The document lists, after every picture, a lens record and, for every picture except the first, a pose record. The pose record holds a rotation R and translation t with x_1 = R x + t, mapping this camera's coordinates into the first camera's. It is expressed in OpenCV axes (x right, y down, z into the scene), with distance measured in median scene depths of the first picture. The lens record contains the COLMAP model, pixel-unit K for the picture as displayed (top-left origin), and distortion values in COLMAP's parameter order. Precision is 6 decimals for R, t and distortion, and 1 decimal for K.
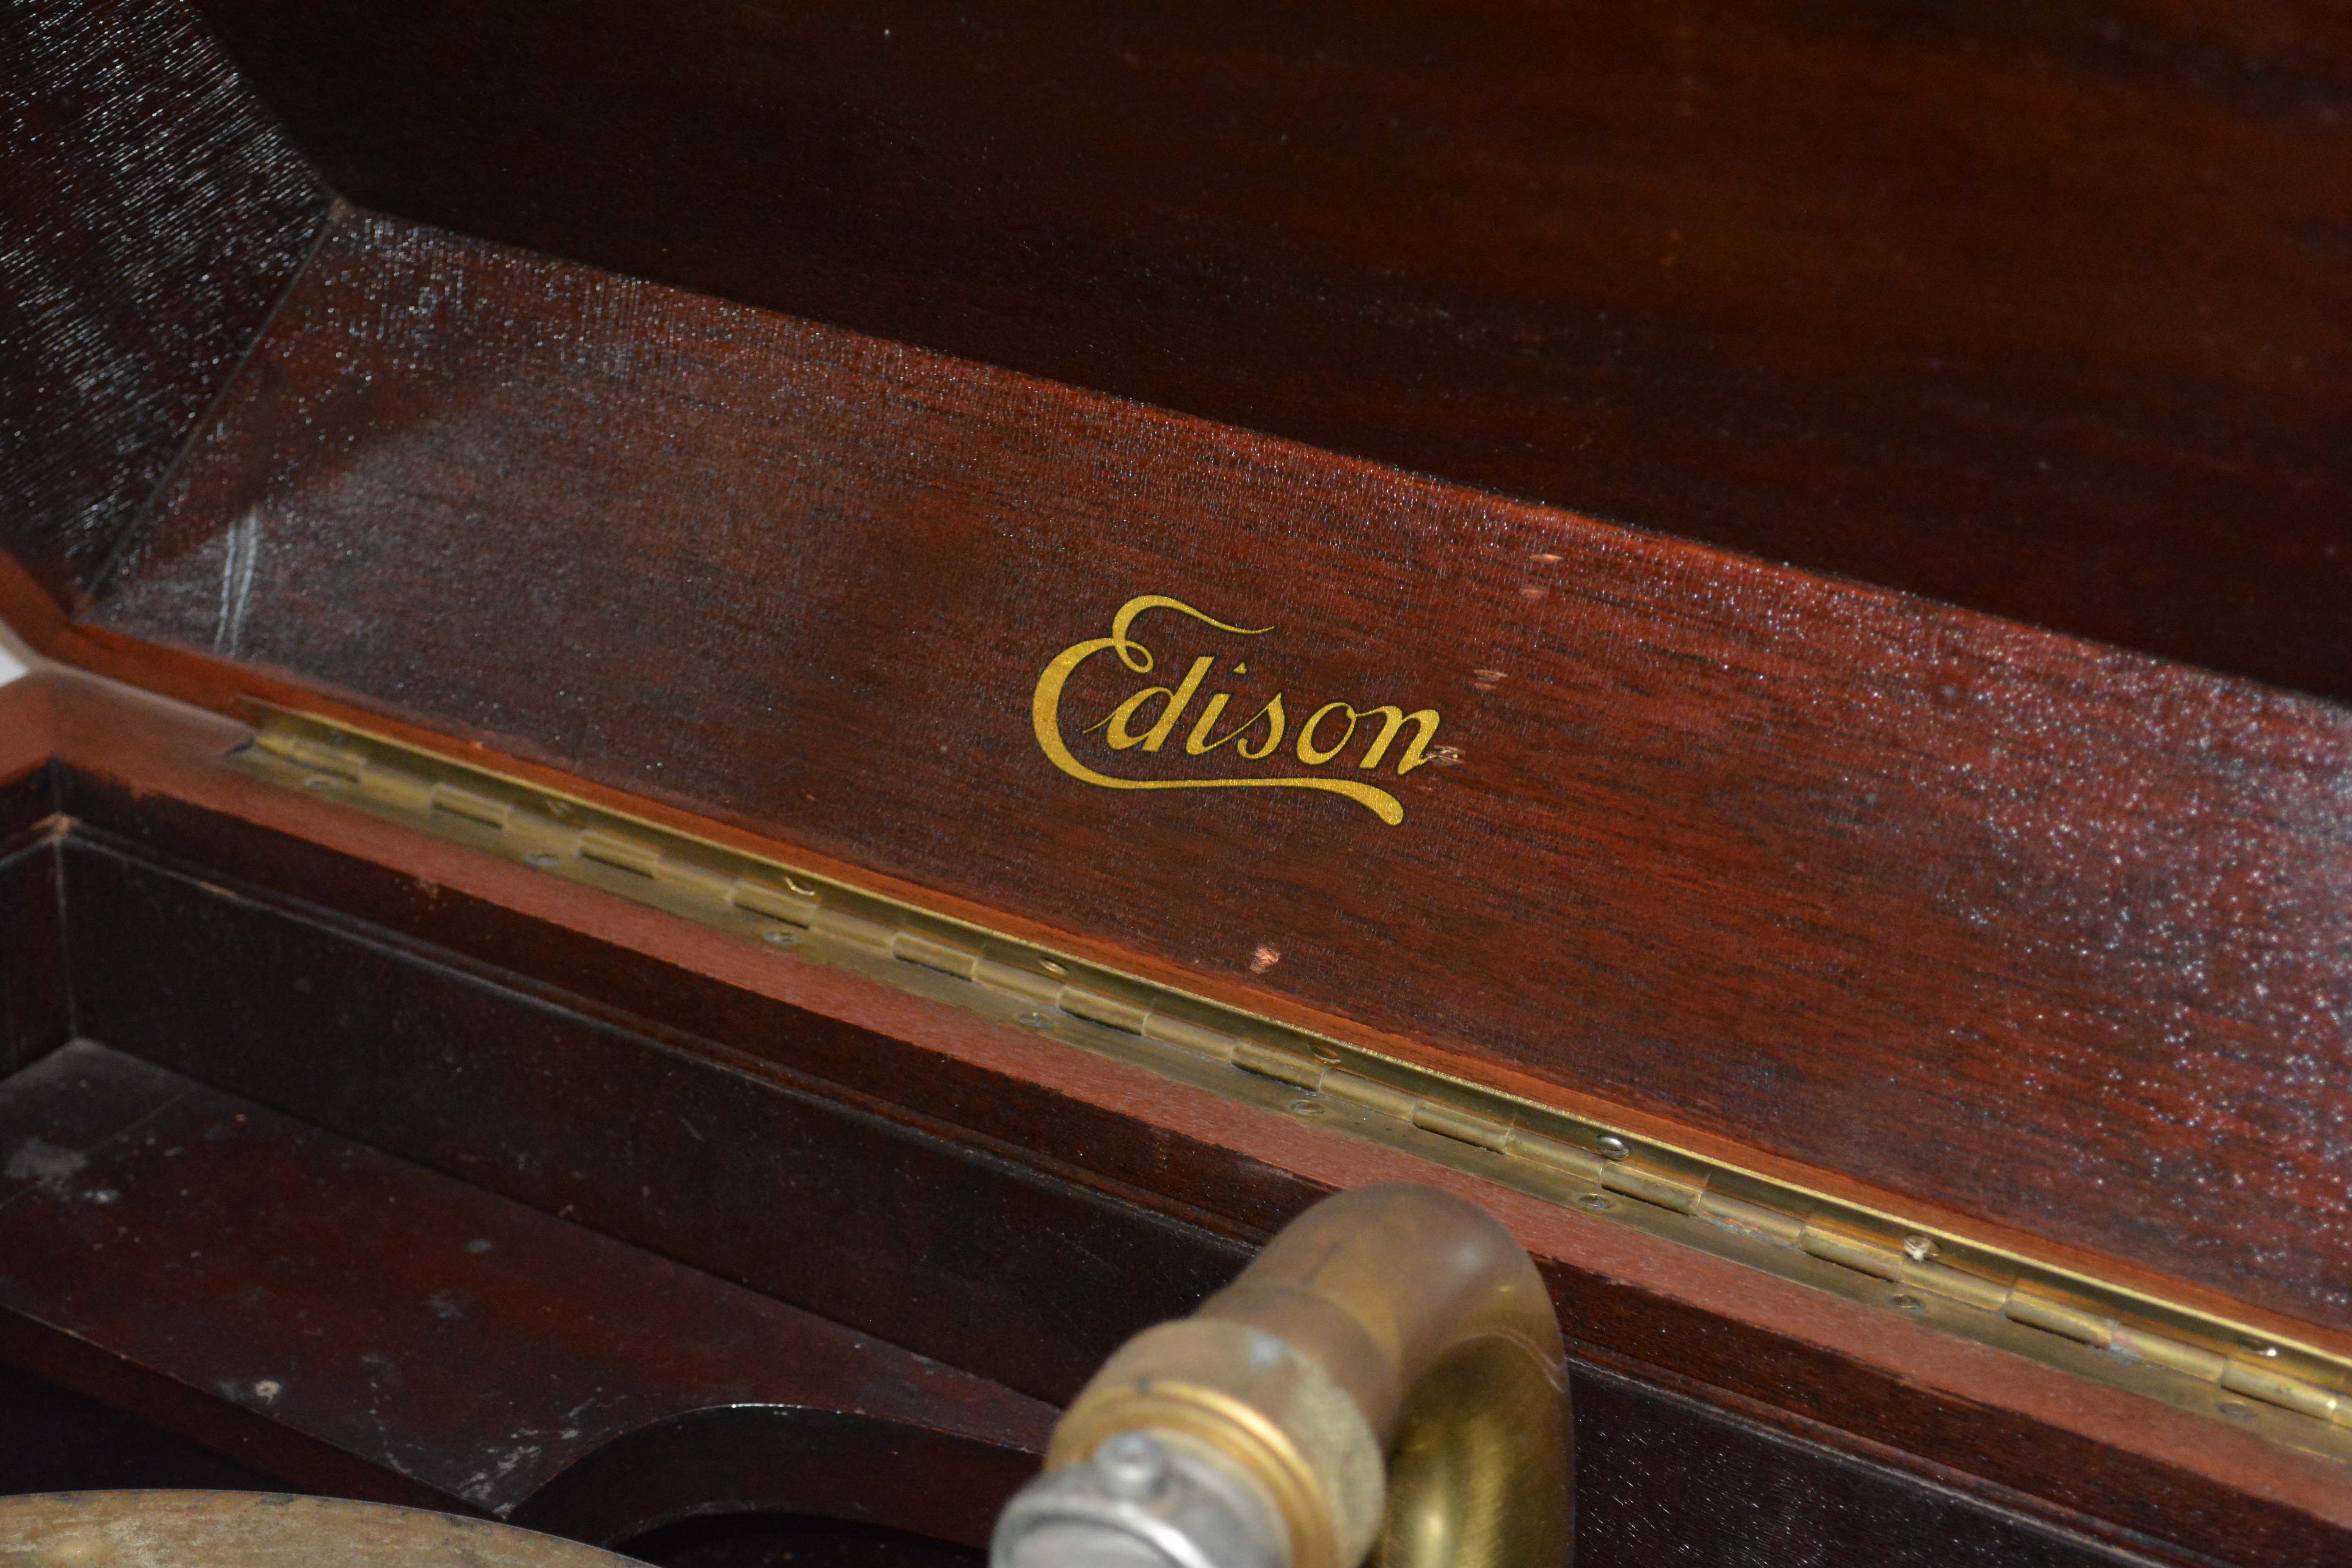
lens RADIAL K [[4329.4, 0, 1170.0], [0, 4329.4, 787.1], [0, 0, 1]] dist [0.003964, 0.000000]
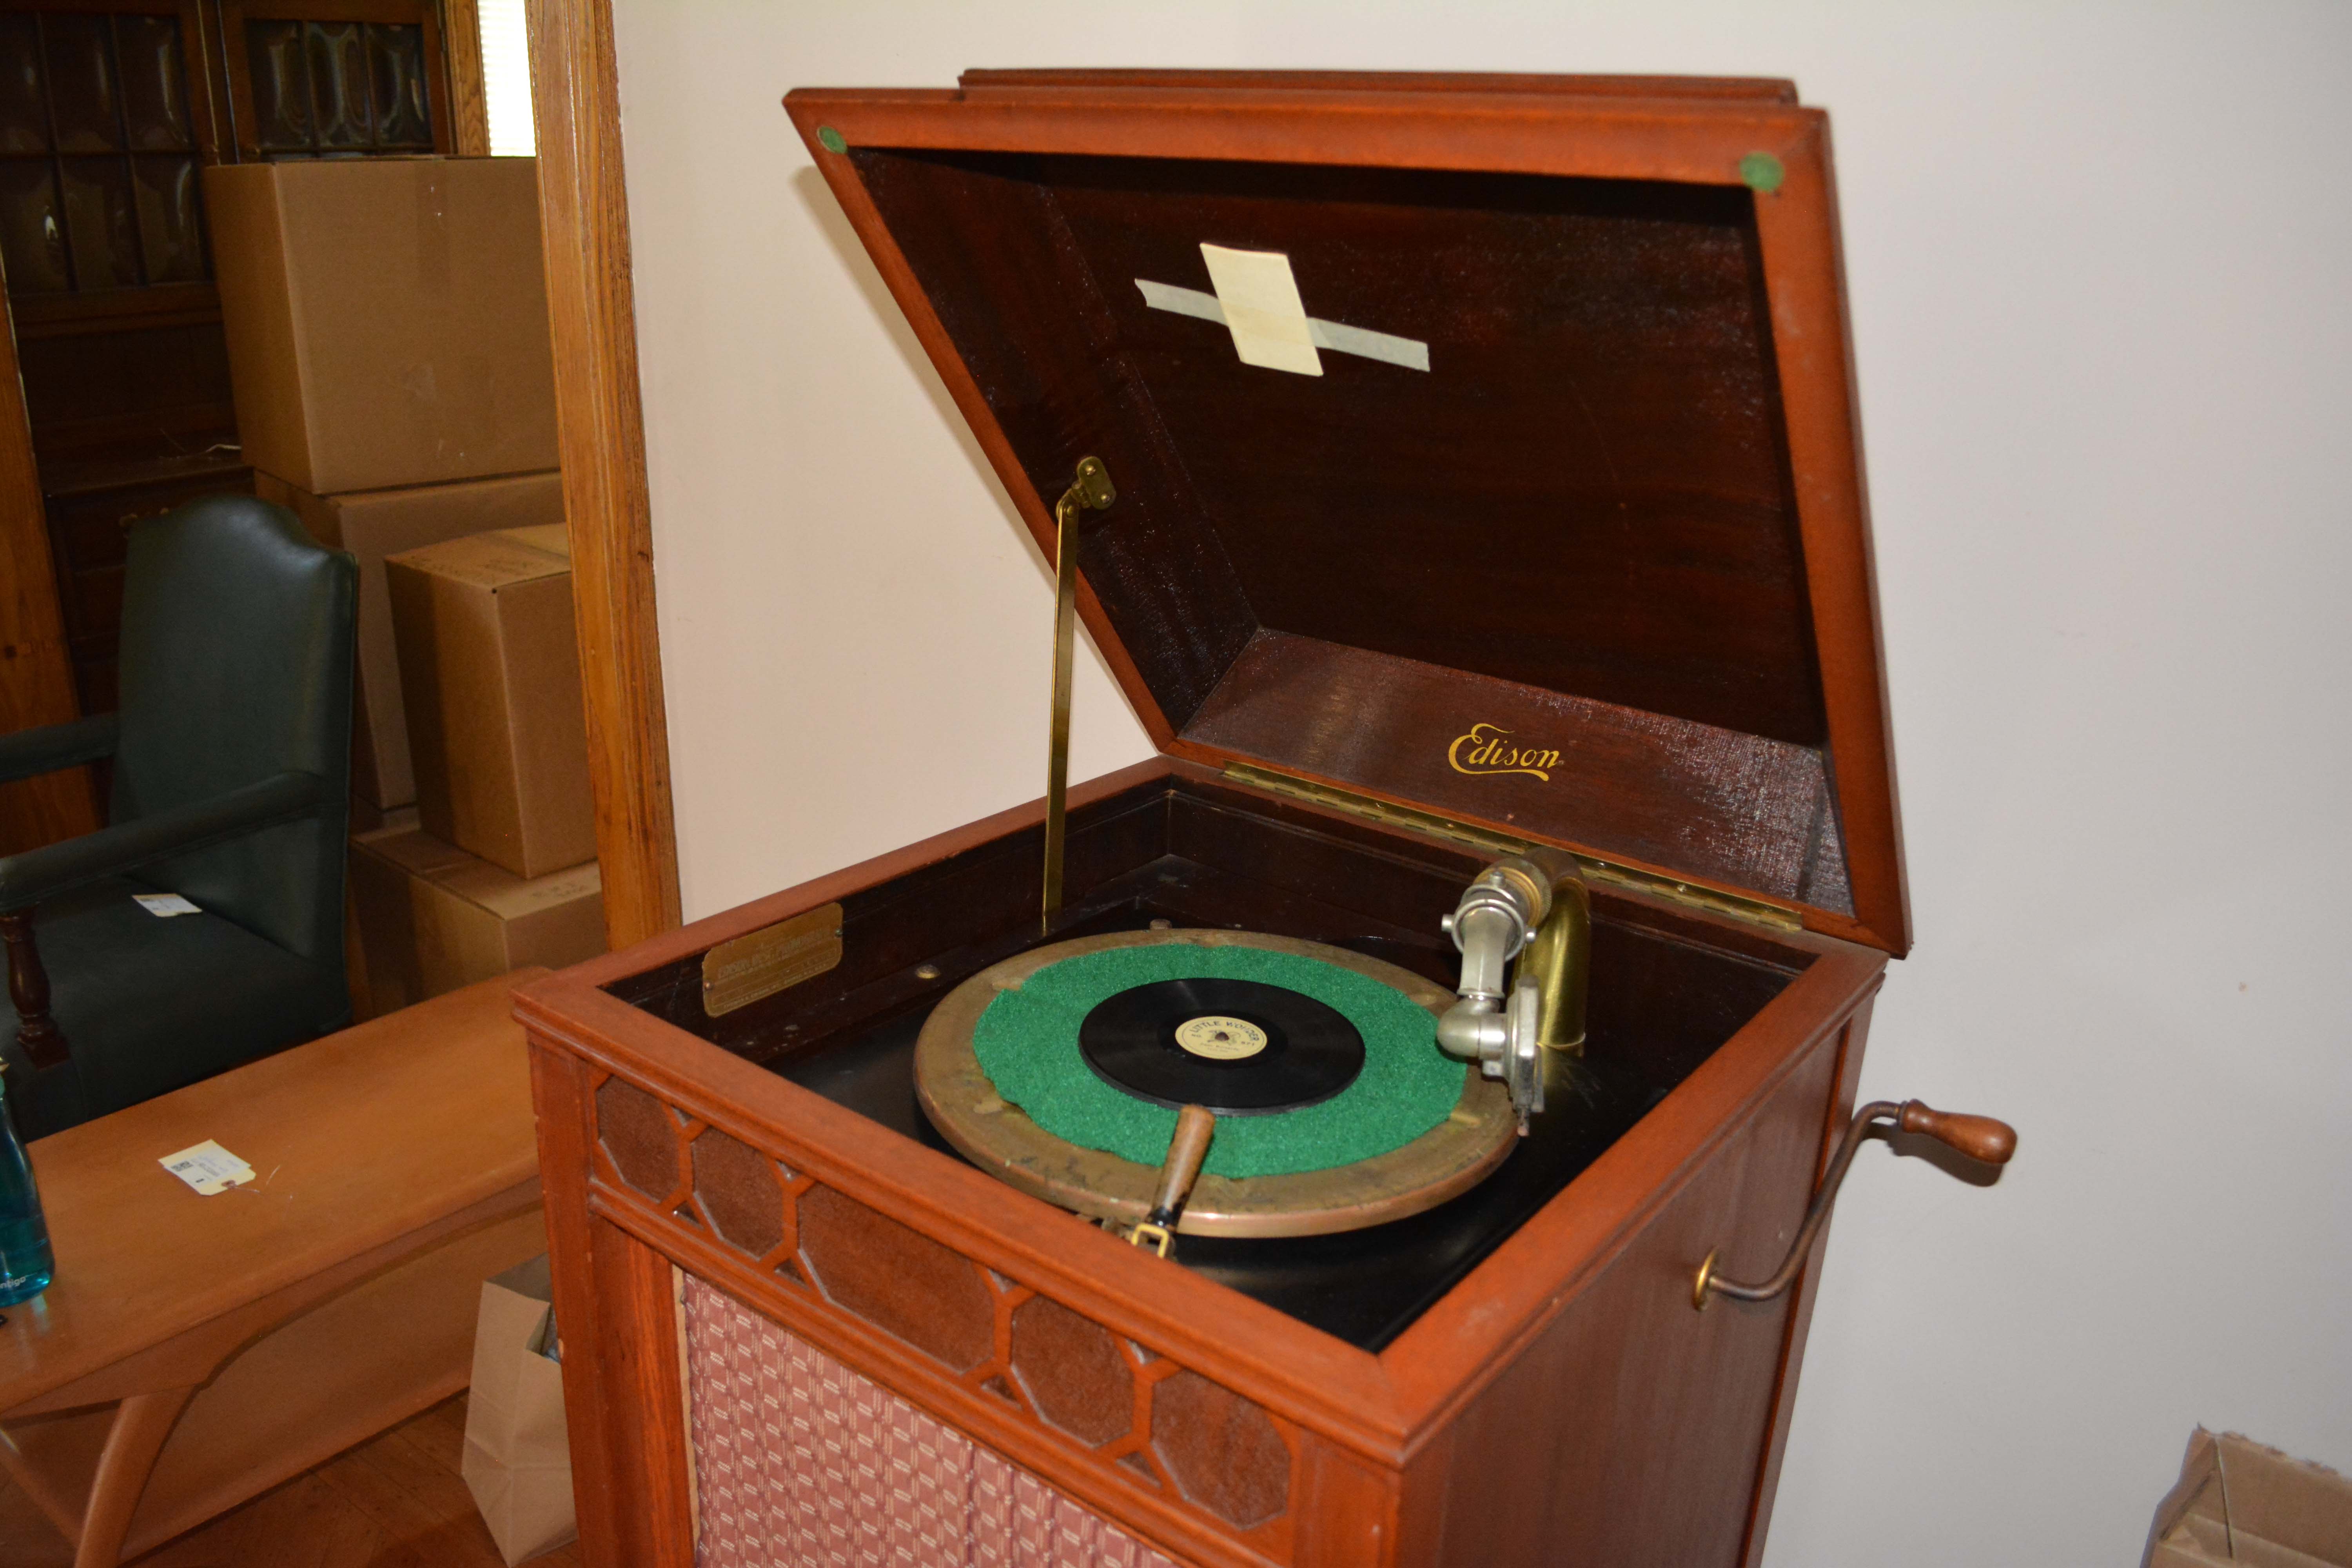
lens RADIAL K [[1828.2, 0, 1171.0], [0, 1828.2, 773.6], [0, 0, 1]] dist [-0.083977, 0.007541]
pose [[0.993232, 0.037322, -0.109983, -0.099052], [-0.051535, 0.990257, -0.129362, 0.223499], [0.104083, 0.134155, 0.985479, -0.614704]]
